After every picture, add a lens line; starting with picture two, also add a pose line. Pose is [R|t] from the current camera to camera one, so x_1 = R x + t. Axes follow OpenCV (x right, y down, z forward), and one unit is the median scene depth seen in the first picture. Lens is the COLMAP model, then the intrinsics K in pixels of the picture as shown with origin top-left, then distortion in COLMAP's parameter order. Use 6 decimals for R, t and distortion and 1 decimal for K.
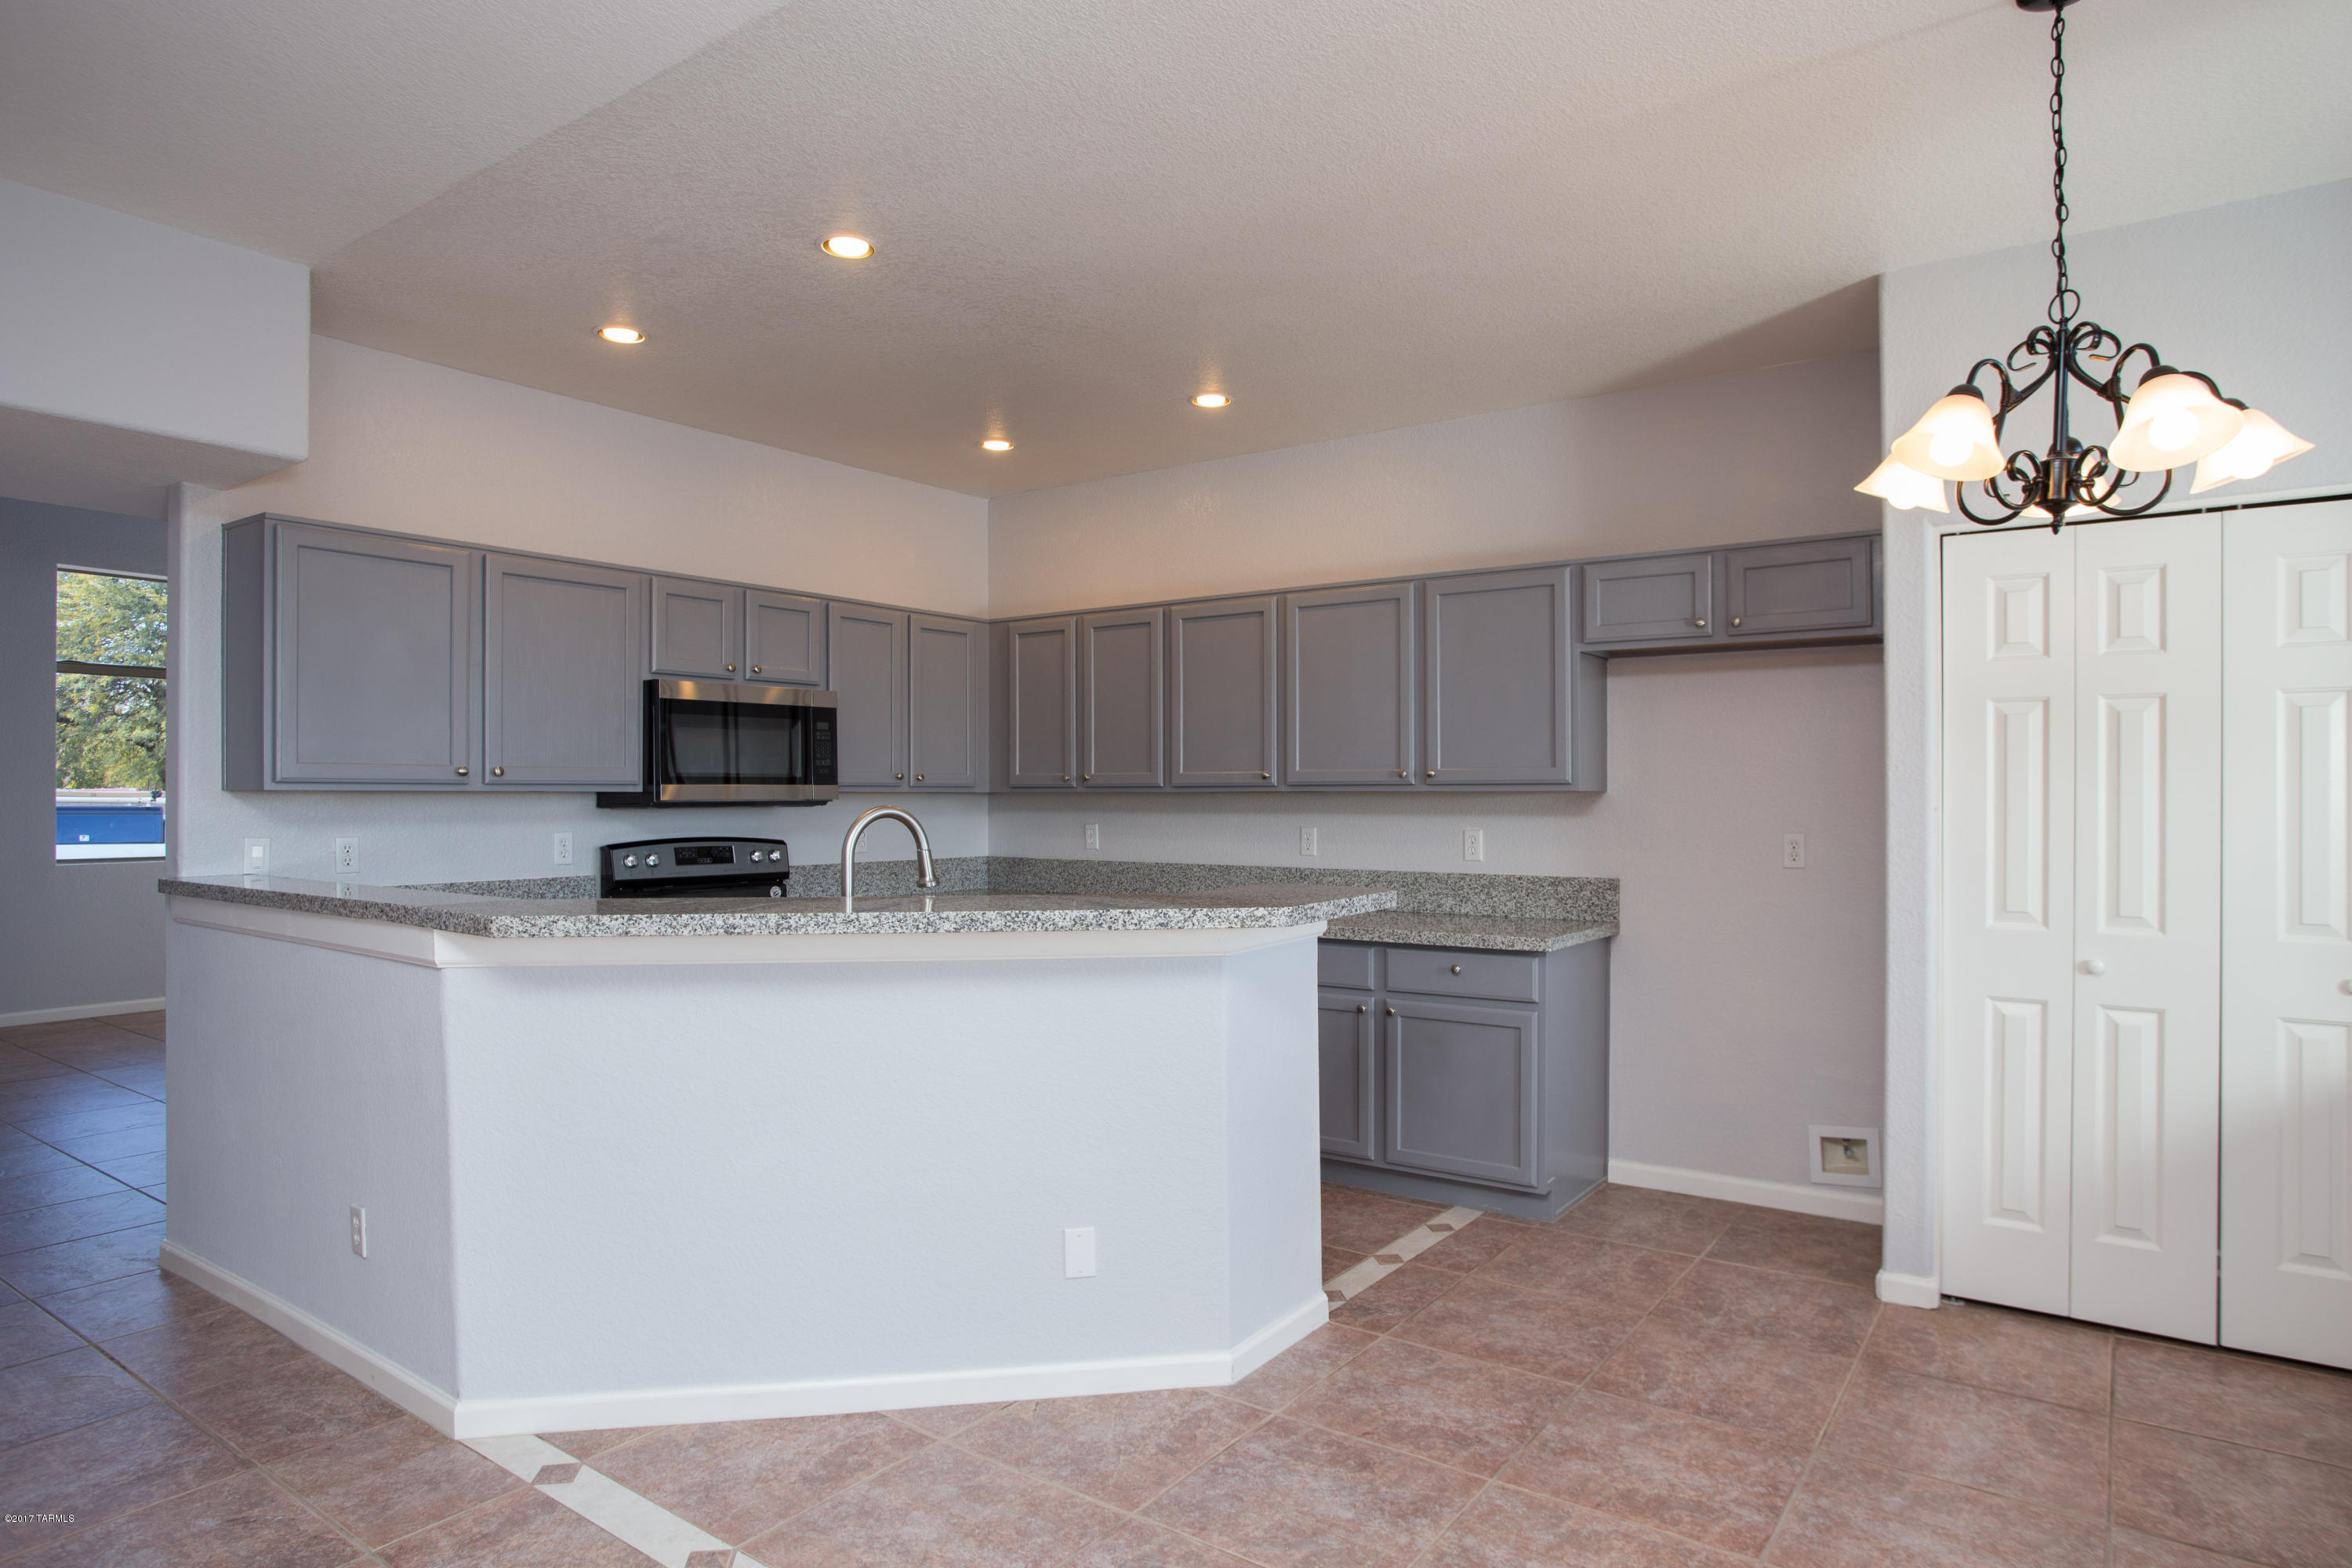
lens RADIAL K [[1351.8, 0, 1187.2], [0, 1351.8, 778.4], [0, 0, 1]] dist [-0.035516, 0.006279]
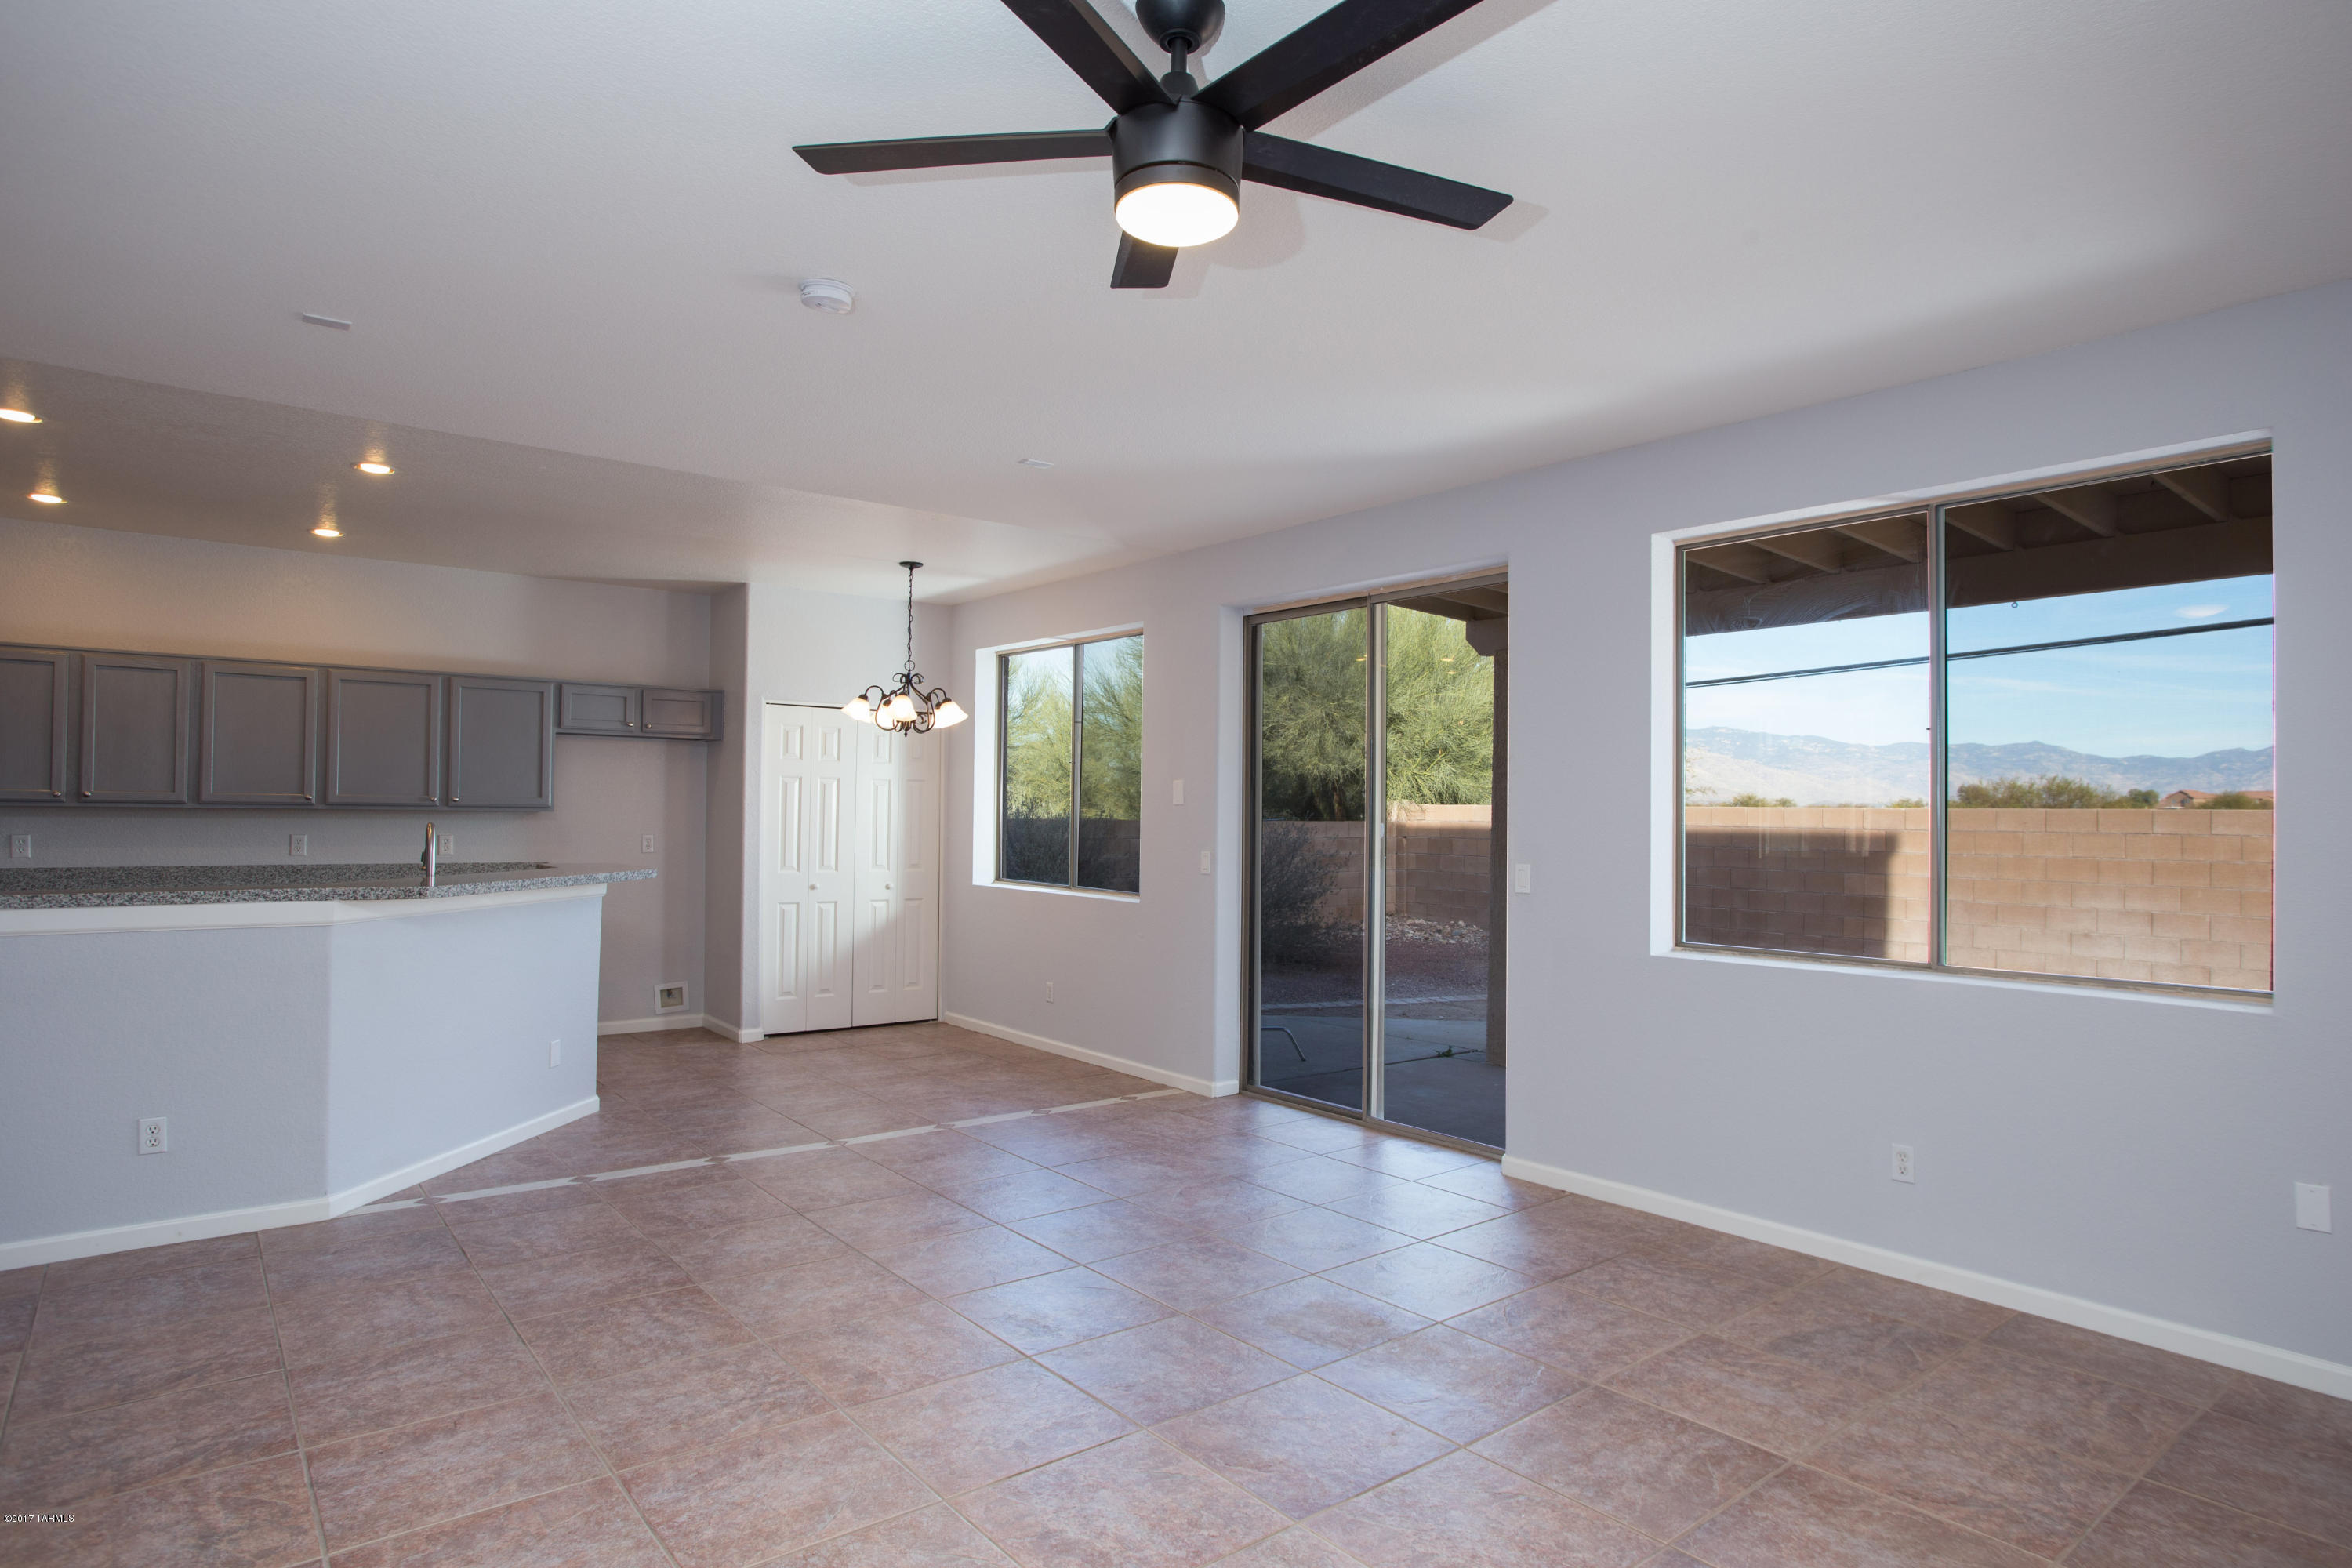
lens RADIAL K [[1297.5, 0, 1194.1], [0, 1297.5, 795.1], [0, 0, 1]] dist [-0.029045, 0.007532]
pose [[0.276357, 0.018224, 0.960882, -1.378157], [-0.025768, 0.999601, -0.011548, -0.018586], [-0.960710, -0.021569, 0.276716, -0.331178]]
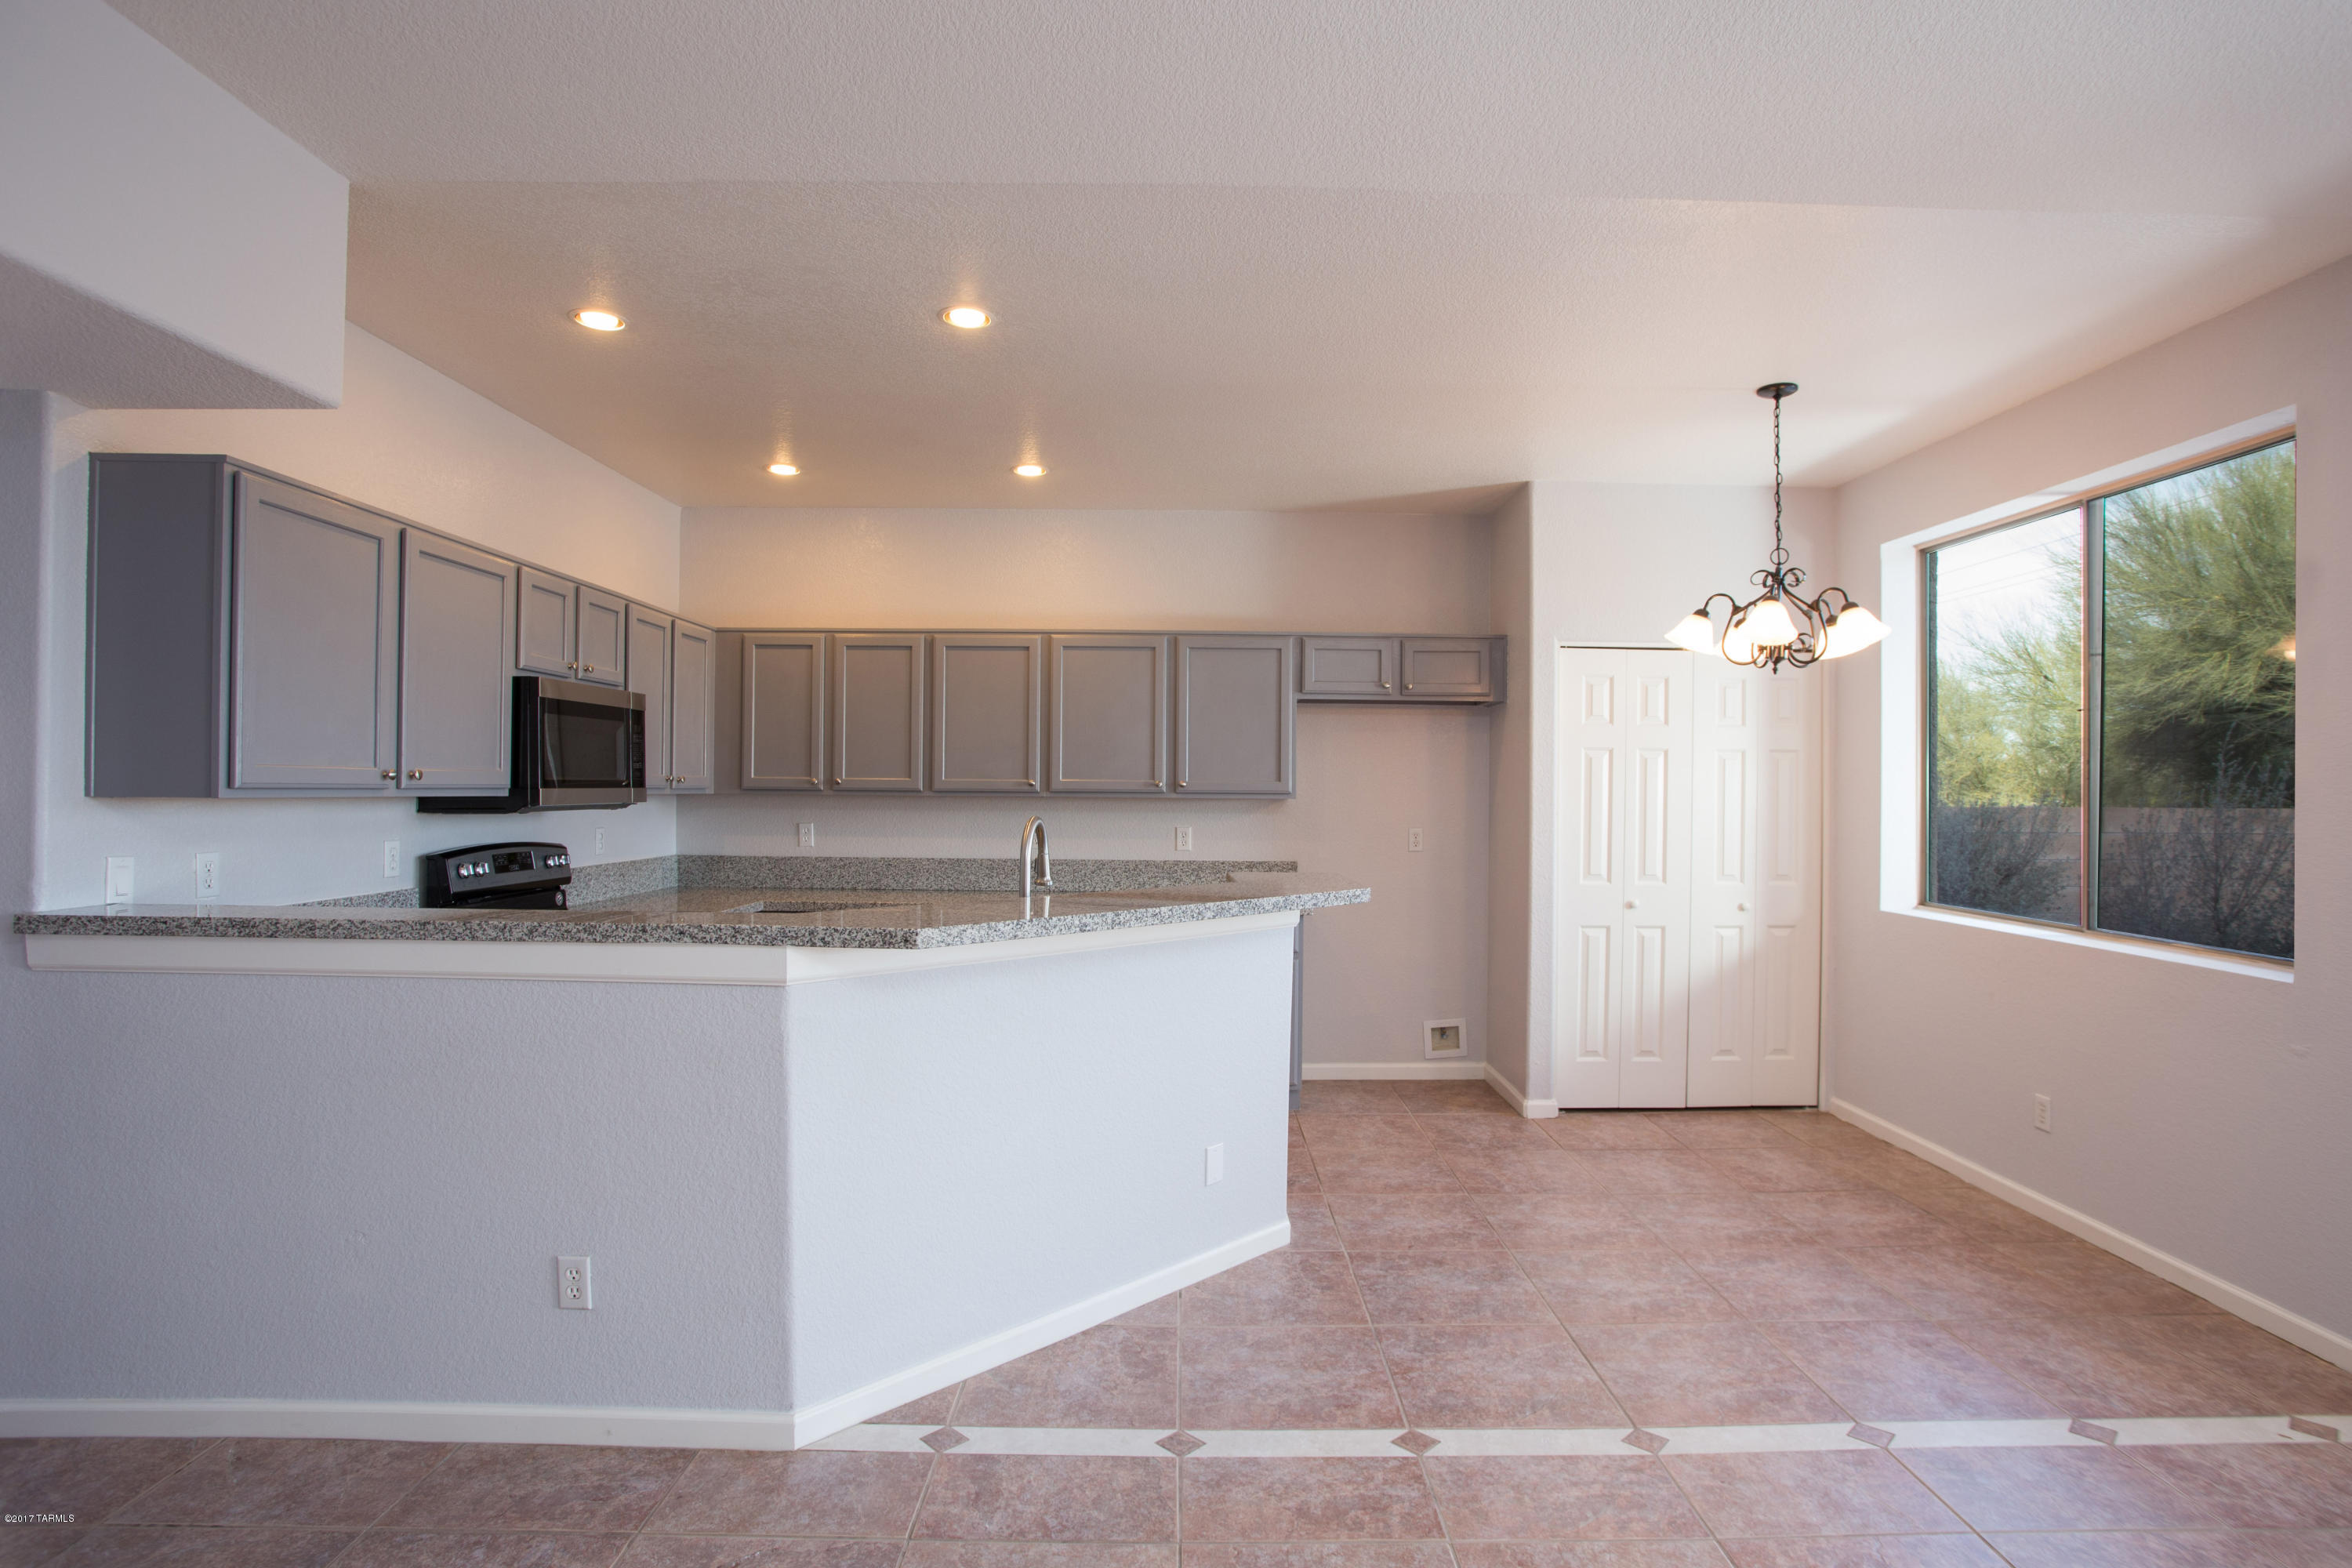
lens RADIAL K [[1182.0, 0, 1189.9], [0, 1182.0, 795.2], [0, 0, 1]] dist [-0.066555, 0.021139]
pose [[0.810188, 0.005153, 0.586148, -0.645839], [-0.016293, 0.999773, 0.013731, -0.012409], [-0.585944, -0.020675, 0.810088, 0.097670]]
